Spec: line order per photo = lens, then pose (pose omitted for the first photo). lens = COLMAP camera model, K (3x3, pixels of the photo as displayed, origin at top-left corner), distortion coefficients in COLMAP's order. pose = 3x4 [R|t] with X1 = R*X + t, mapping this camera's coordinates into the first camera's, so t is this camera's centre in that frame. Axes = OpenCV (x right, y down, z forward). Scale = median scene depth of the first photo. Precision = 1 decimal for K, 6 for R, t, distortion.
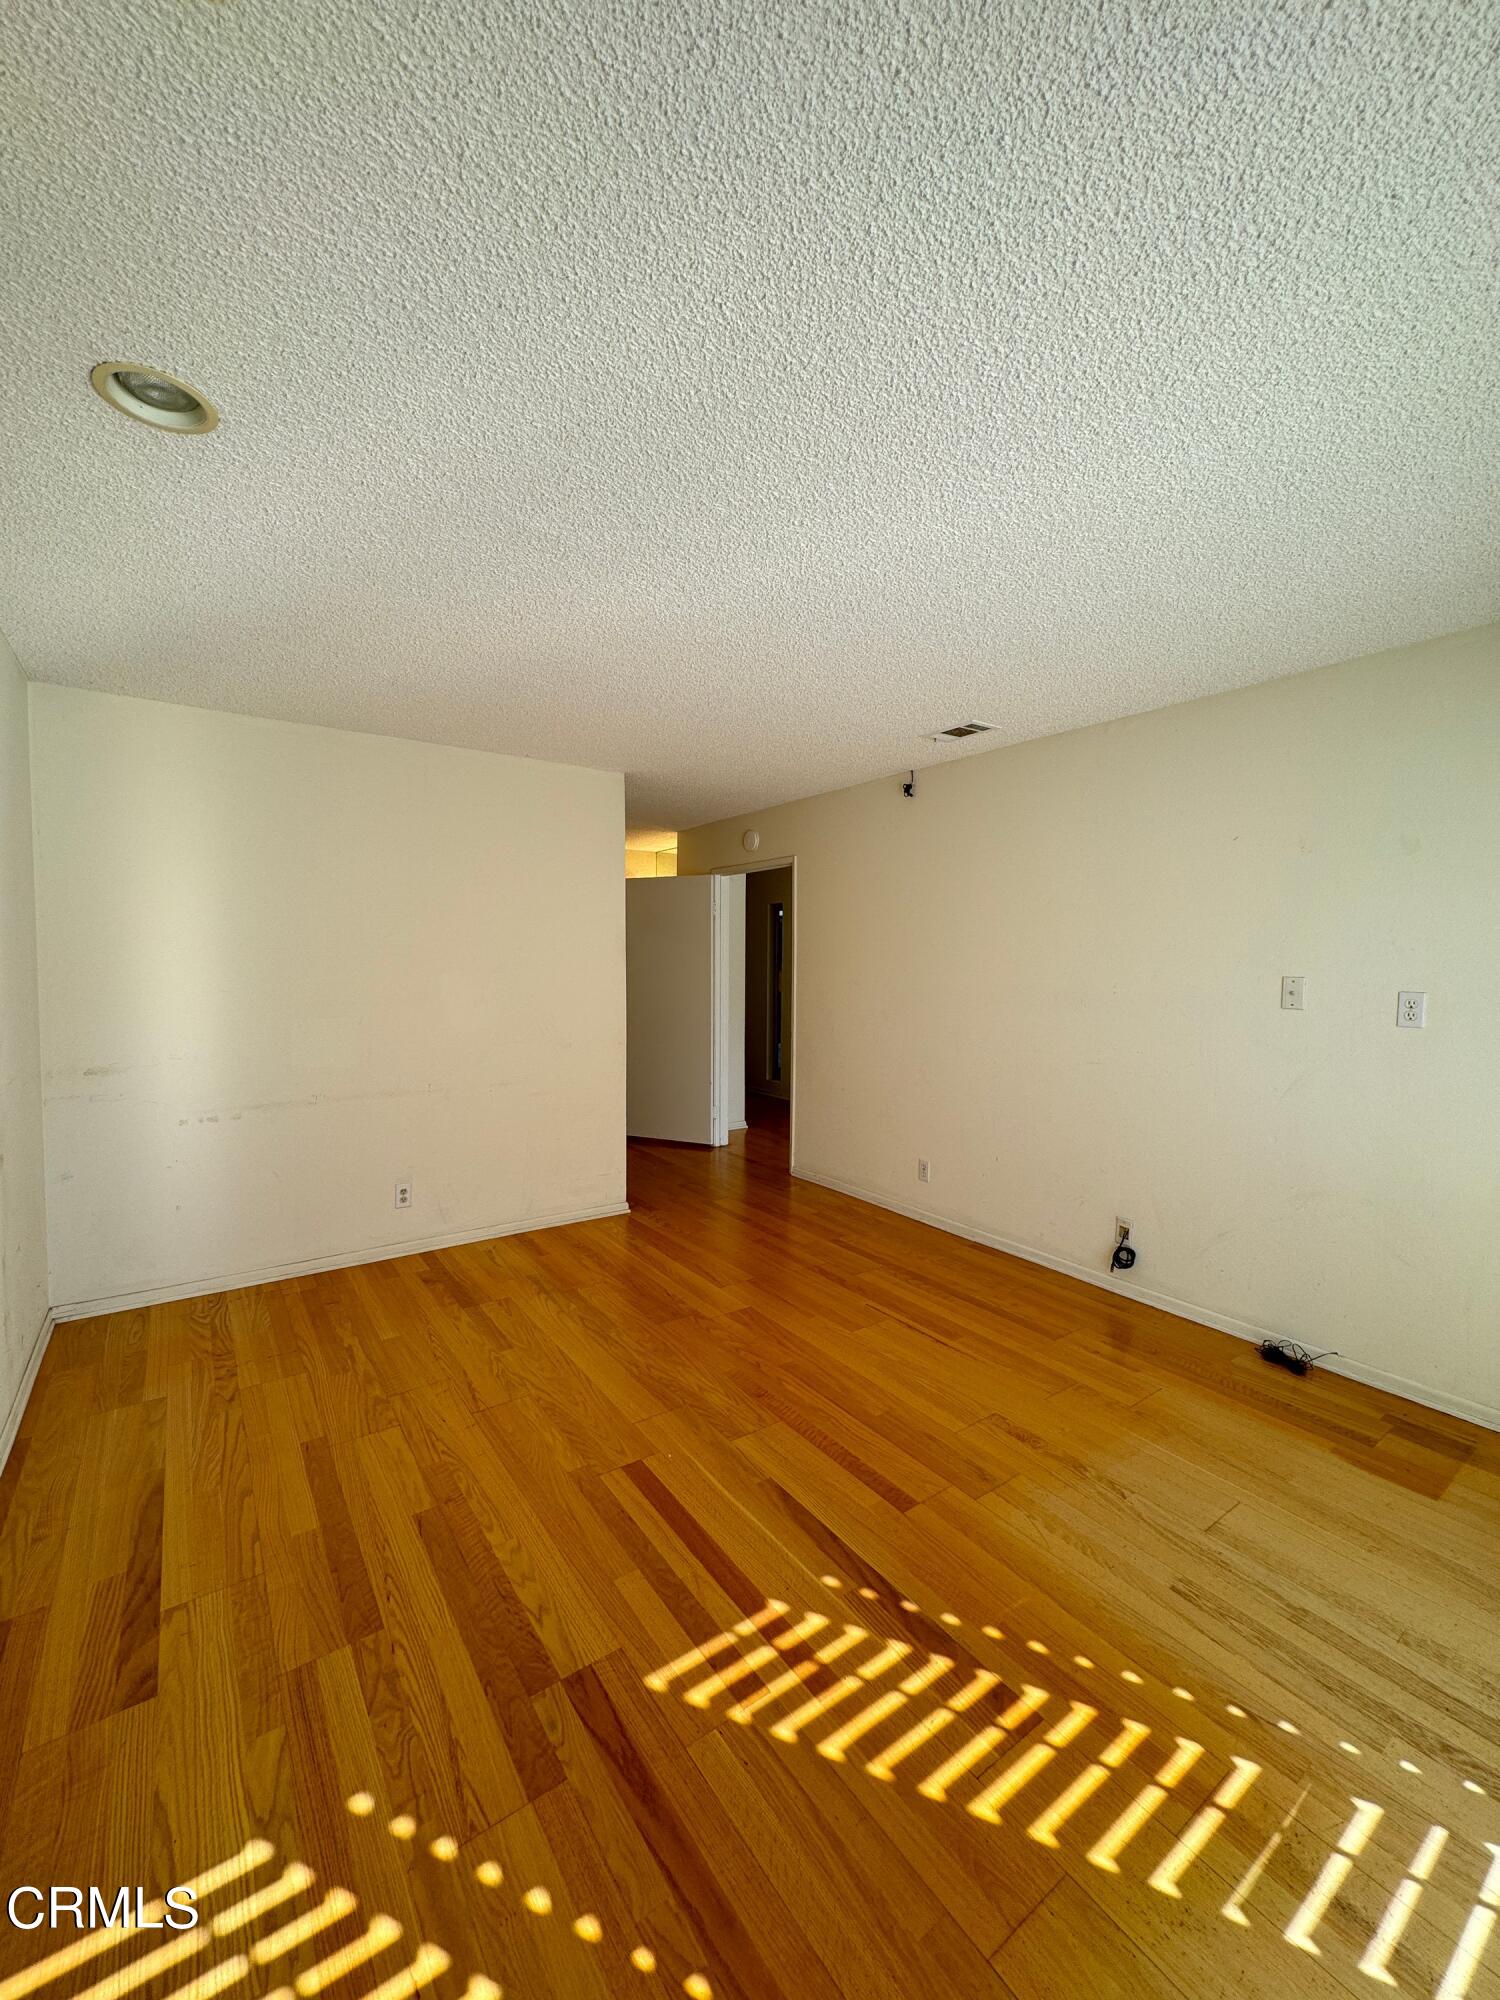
lens RADIAL K [[799.0, 0, 750.0], [0, 799.0, 1000.0], [0, 0, 1]] dist [-0.002017, 0.000166]
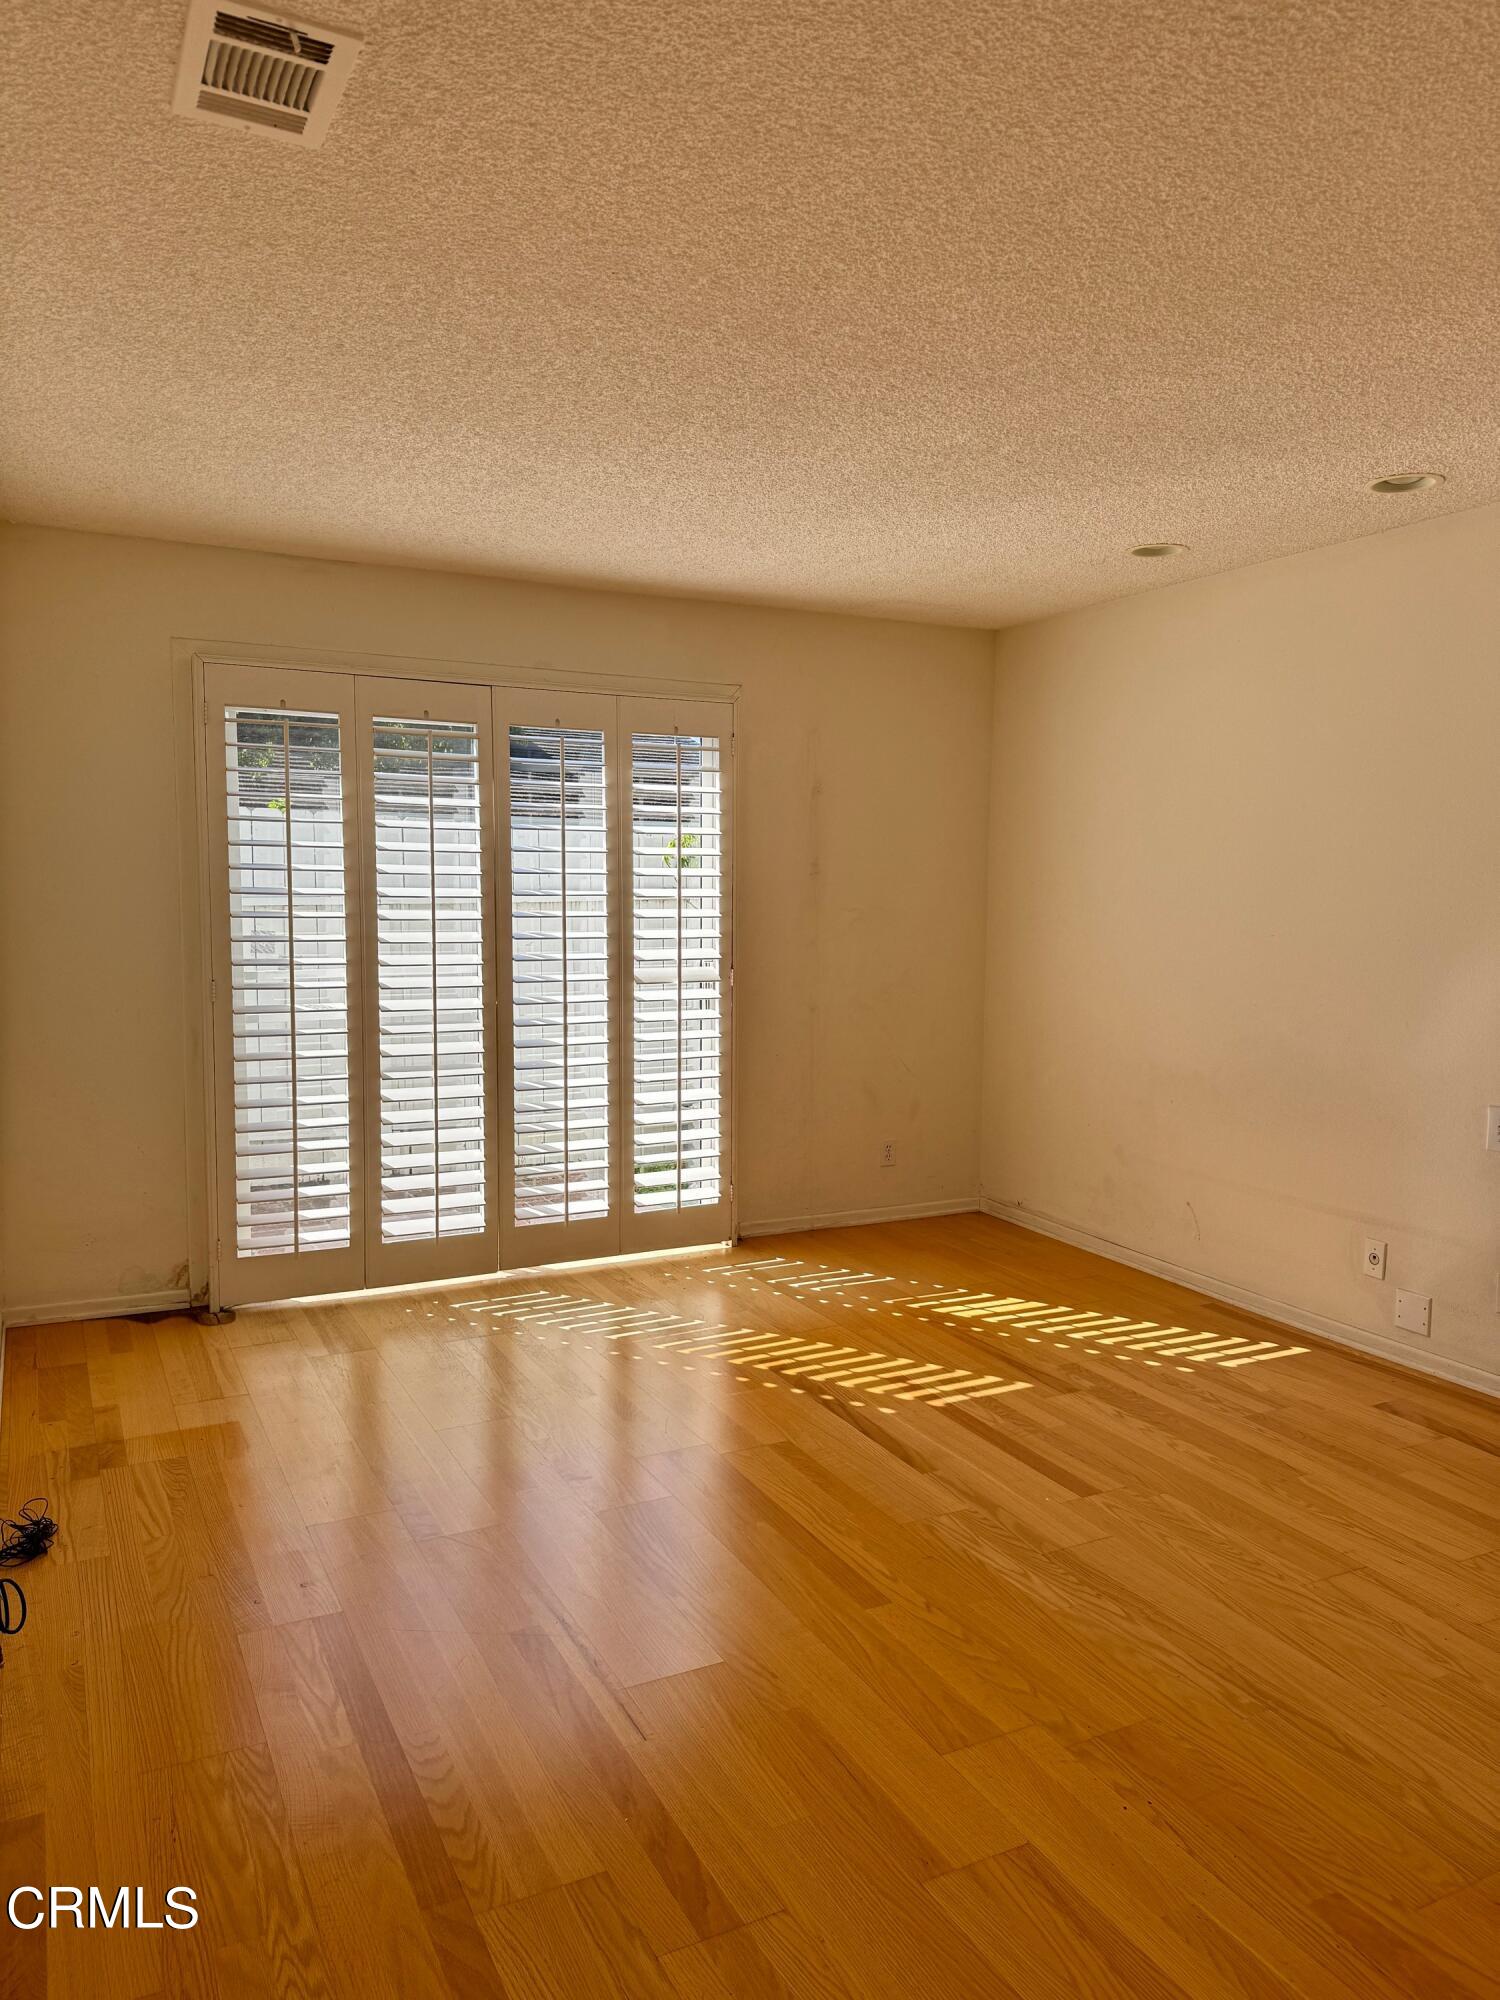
lens RADIAL K [[1422.0, 0, 750.0], [0, 1422.0, 1000.0], [0, 0, 1]] dist [0.037394, 0.001021]
pose [[-0.988599, -0.031498, 0.147240, 0.000436], [-0.011382, 0.990711, 0.135509, -0.129409], [-0.150141, 0.132288, -0.979774, 2.539864]]
